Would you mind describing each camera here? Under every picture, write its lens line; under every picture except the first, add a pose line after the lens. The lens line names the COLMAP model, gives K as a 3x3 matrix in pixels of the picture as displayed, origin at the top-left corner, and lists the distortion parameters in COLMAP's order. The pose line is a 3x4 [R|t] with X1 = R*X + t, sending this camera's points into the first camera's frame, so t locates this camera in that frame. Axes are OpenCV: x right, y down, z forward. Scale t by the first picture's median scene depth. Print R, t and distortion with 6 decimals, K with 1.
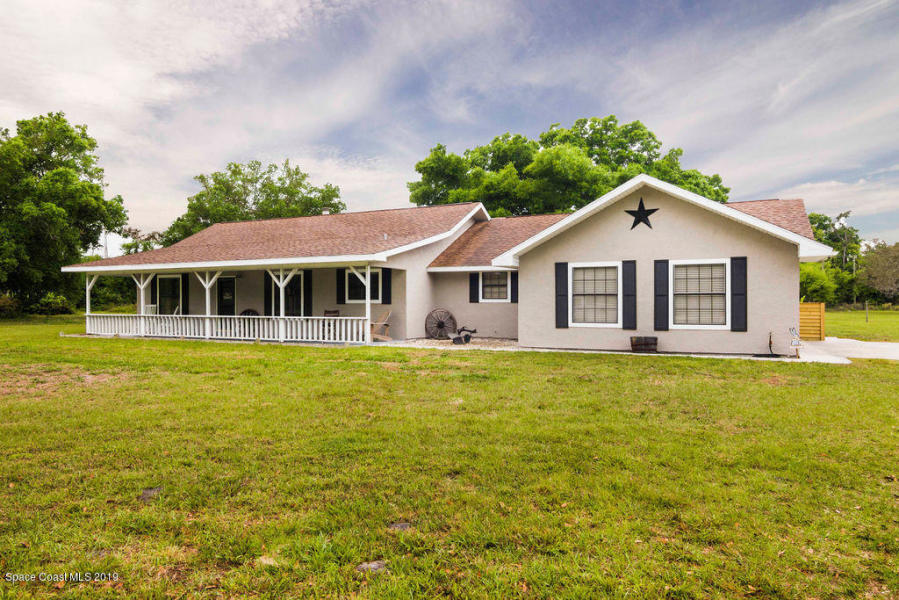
lens RADIAL K [[588.6, 0, 447.7], [0, 588.6, 301.8], [0, 0, 1]] dist [0.007681, 0.000035]
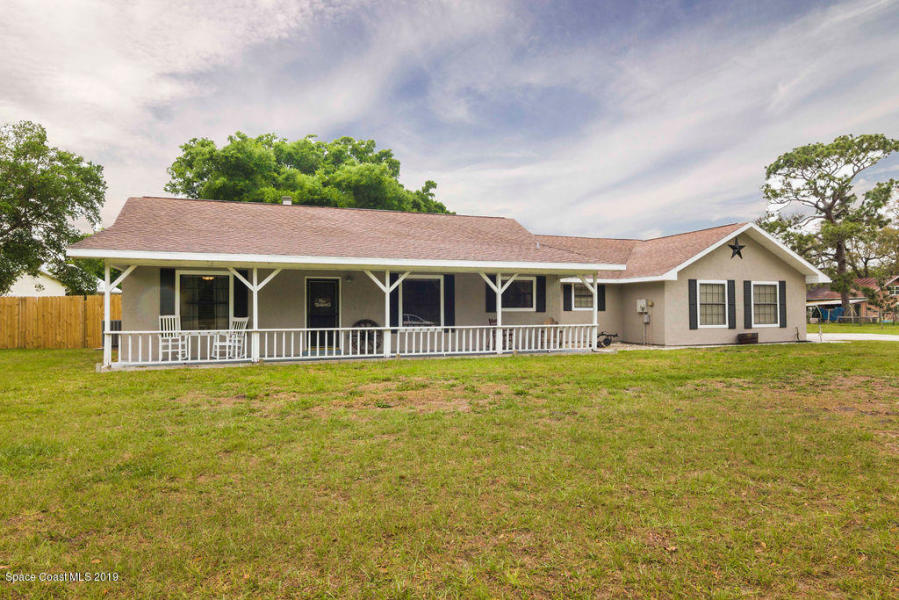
lens RADIAL K [[588.6, 0, 445.5], [0, 588.6, 297.3], [0, 0, 1]] dist [0.007681, 0.000035]
pose [[0.692365, 0.015480, 0.721382, -0.885916], [0.004298, 0.999664, -0.025577, 0.003406], [-0.721535, 0.020809, 0.692065, 0.382315]]
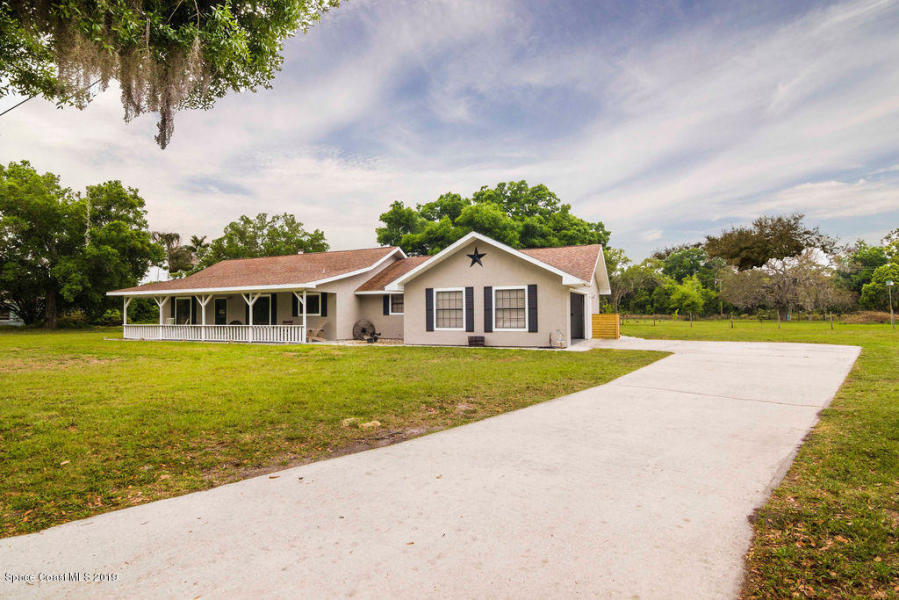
lens RADIAL K [[453.4, 0, 446.6], [0, 453.4, 302.7], [0, 0, 1]] dist [-0.000097, -0.000003]
pose [[0.999748, -0.005208, 0.021838, 0.165575], [0.005800, 0.999615, -0.027118, 0.002080], [-0.021689, 0.027238, 0.999394, -0.134672]]
